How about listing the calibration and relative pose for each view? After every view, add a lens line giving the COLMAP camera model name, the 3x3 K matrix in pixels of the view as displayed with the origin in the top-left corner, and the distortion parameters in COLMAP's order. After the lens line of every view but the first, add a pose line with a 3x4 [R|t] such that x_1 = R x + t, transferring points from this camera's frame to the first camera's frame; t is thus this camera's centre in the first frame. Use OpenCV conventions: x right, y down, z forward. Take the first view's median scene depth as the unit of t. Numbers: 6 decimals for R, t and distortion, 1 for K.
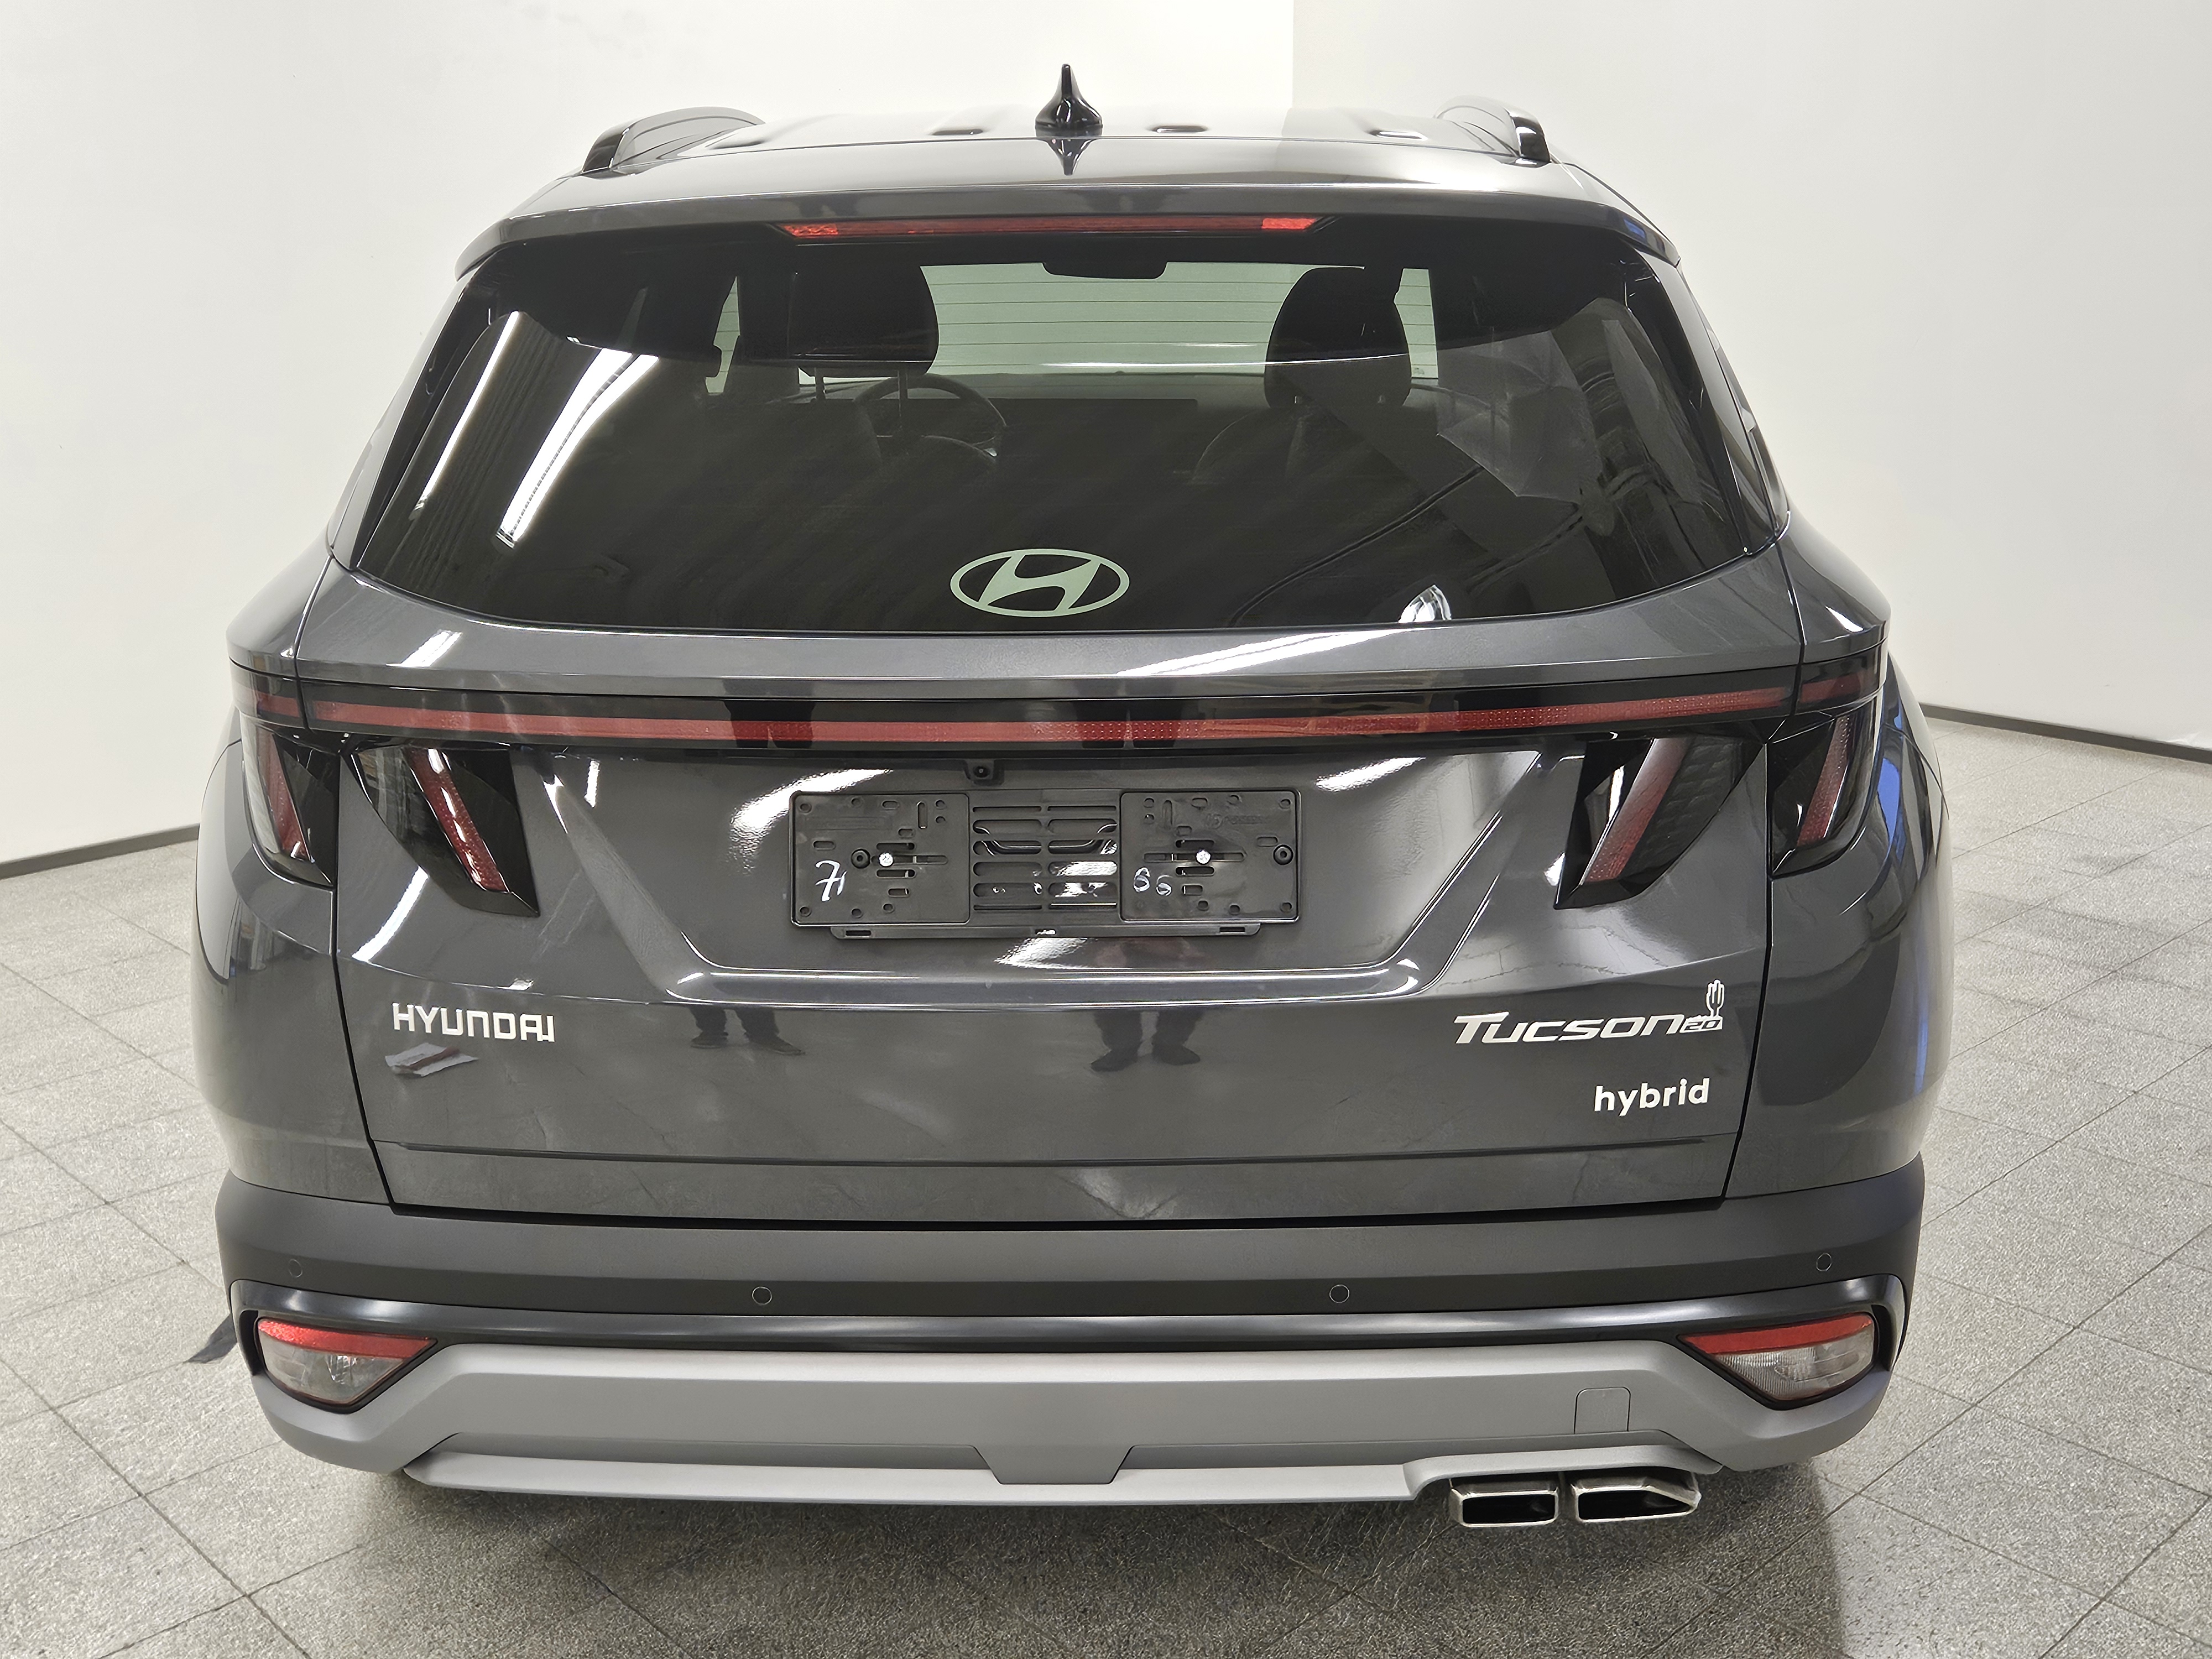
lens RADIAL K [[2177.2, 0, 1106.0], [0, 2177.2, 829.5], [0, 0, 1]] dist [0.058303, -0.005381]
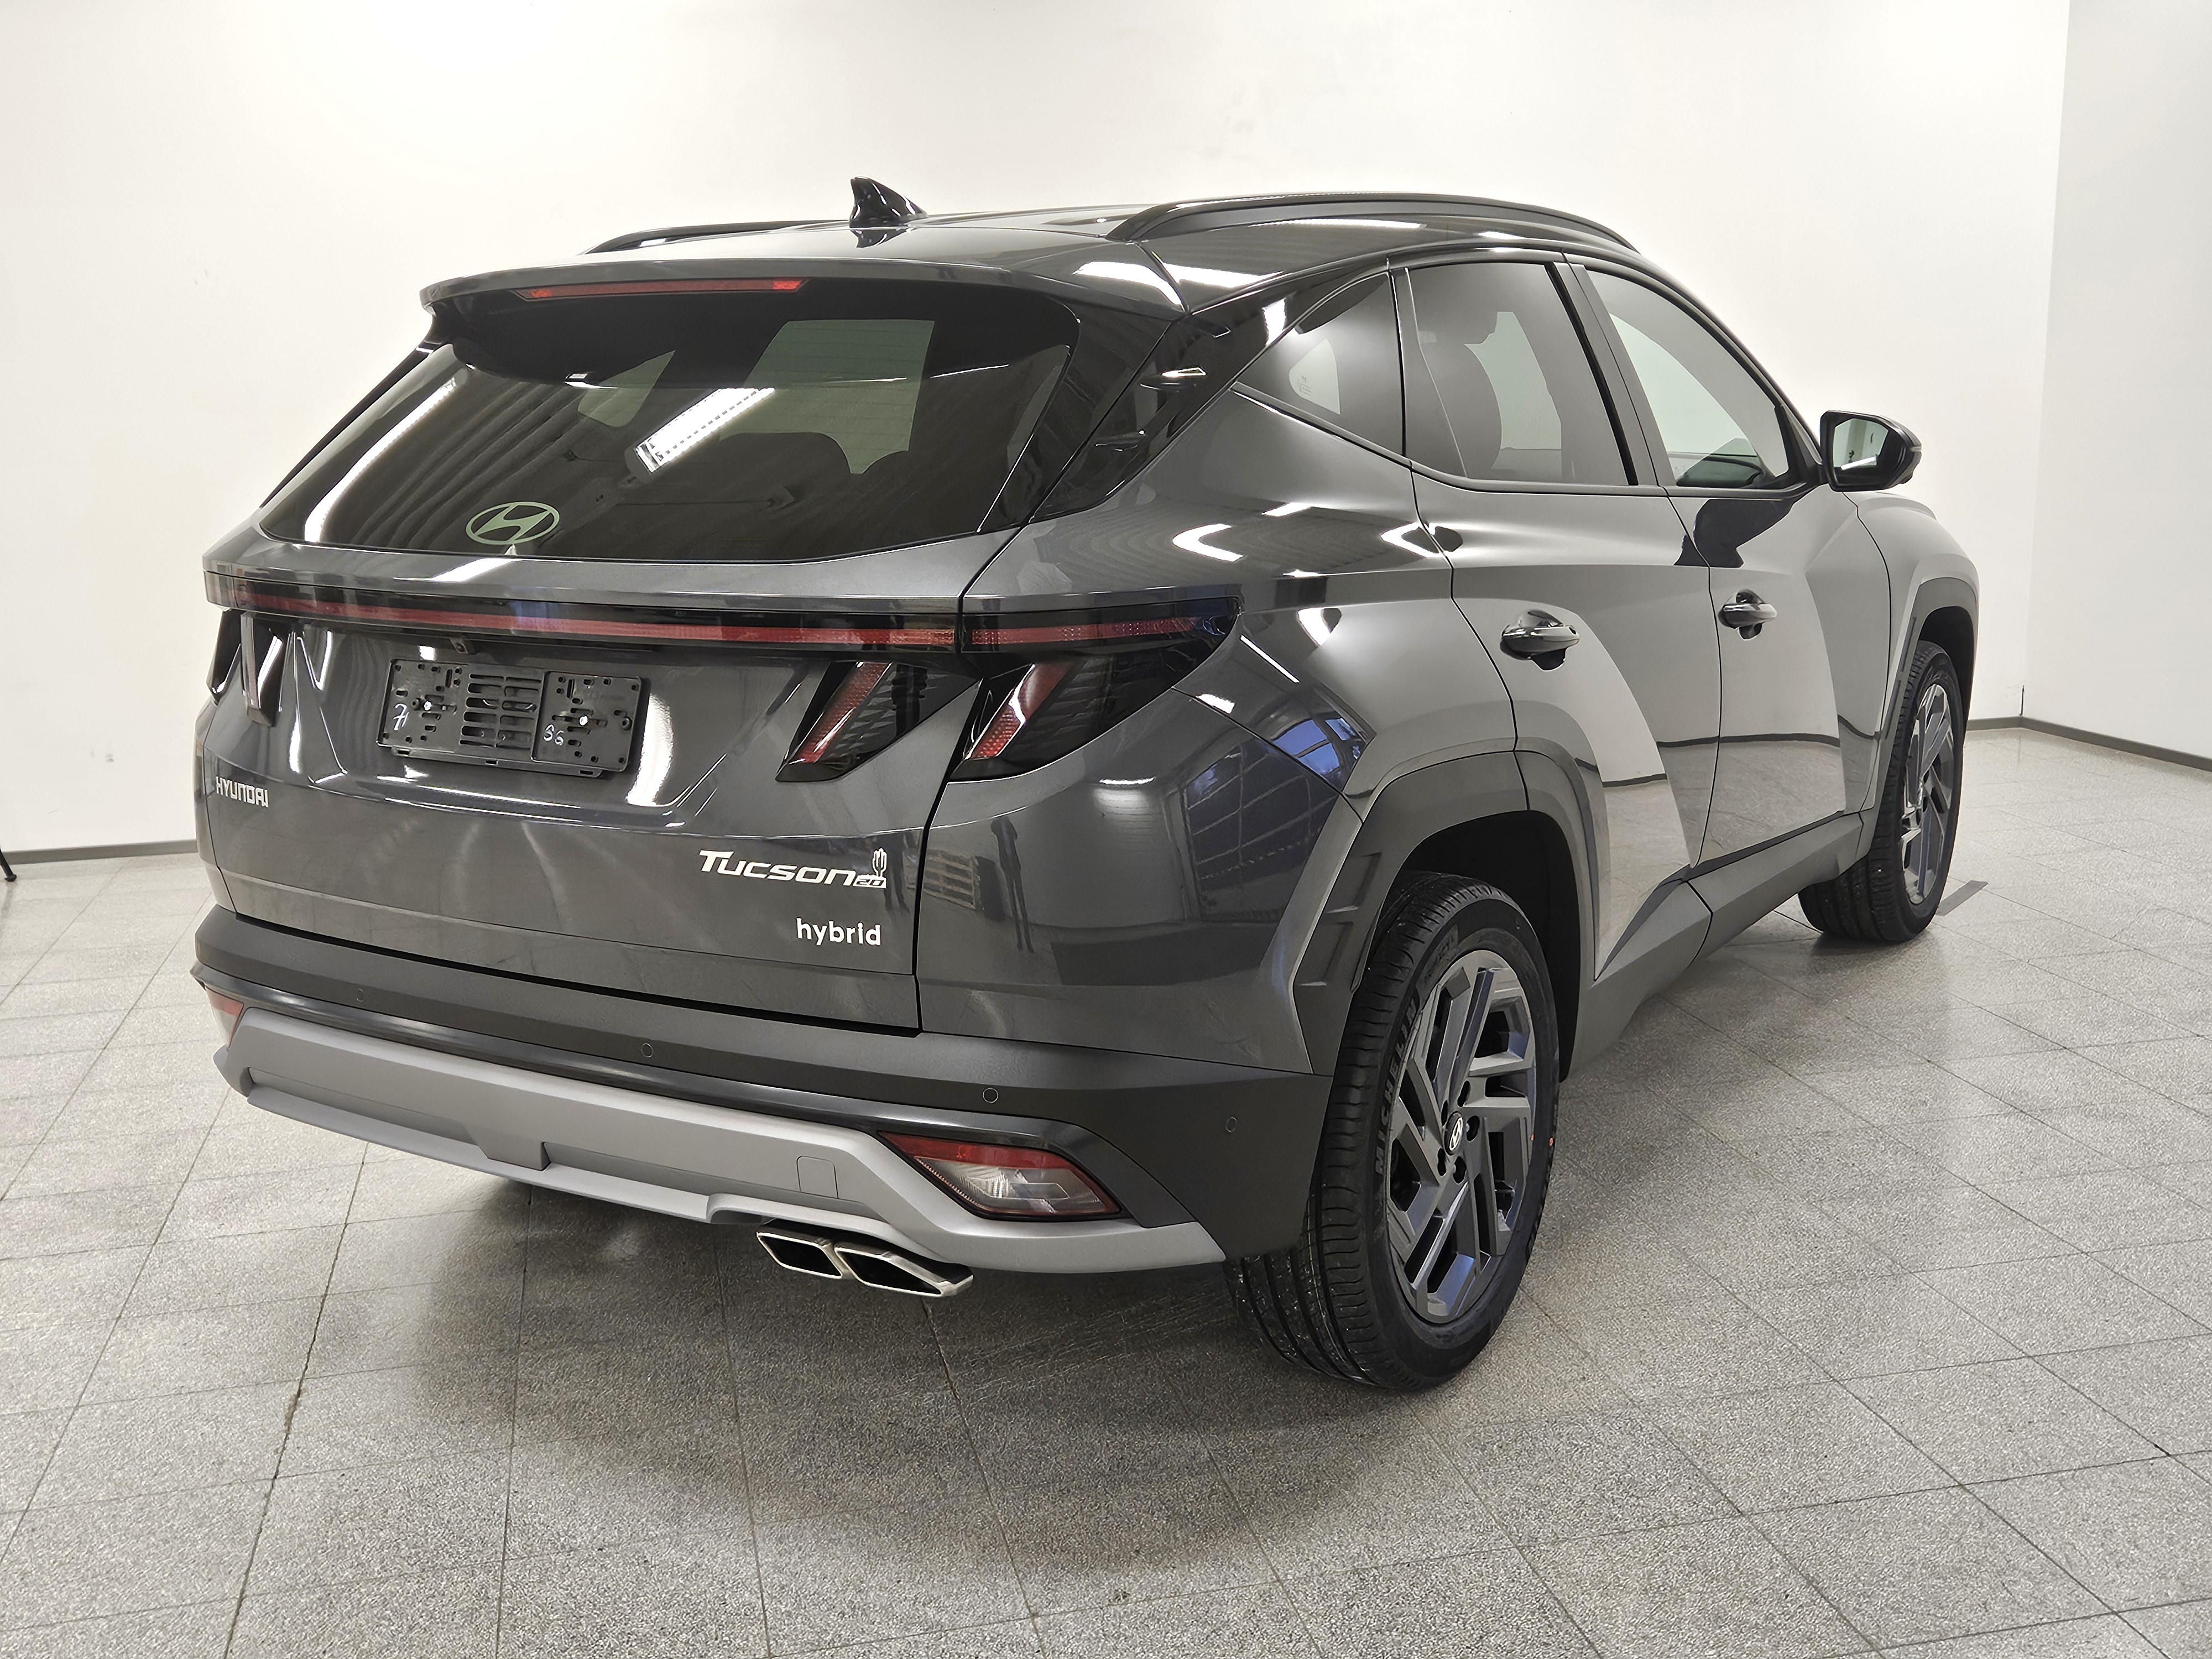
lens RADIAL K [[2177.2, 0, 1106.0], [0, 2177.2, 829.5], [0, 0, 1]] dist [0.058303, -0.005381]
pose [[0.868554, 0.106594, -0.483996, 1.027828], [-0.128244, 0.991673, -0.011736, 0.055458], [0.478714, 0.072263, 0.874992, -0.075821]]
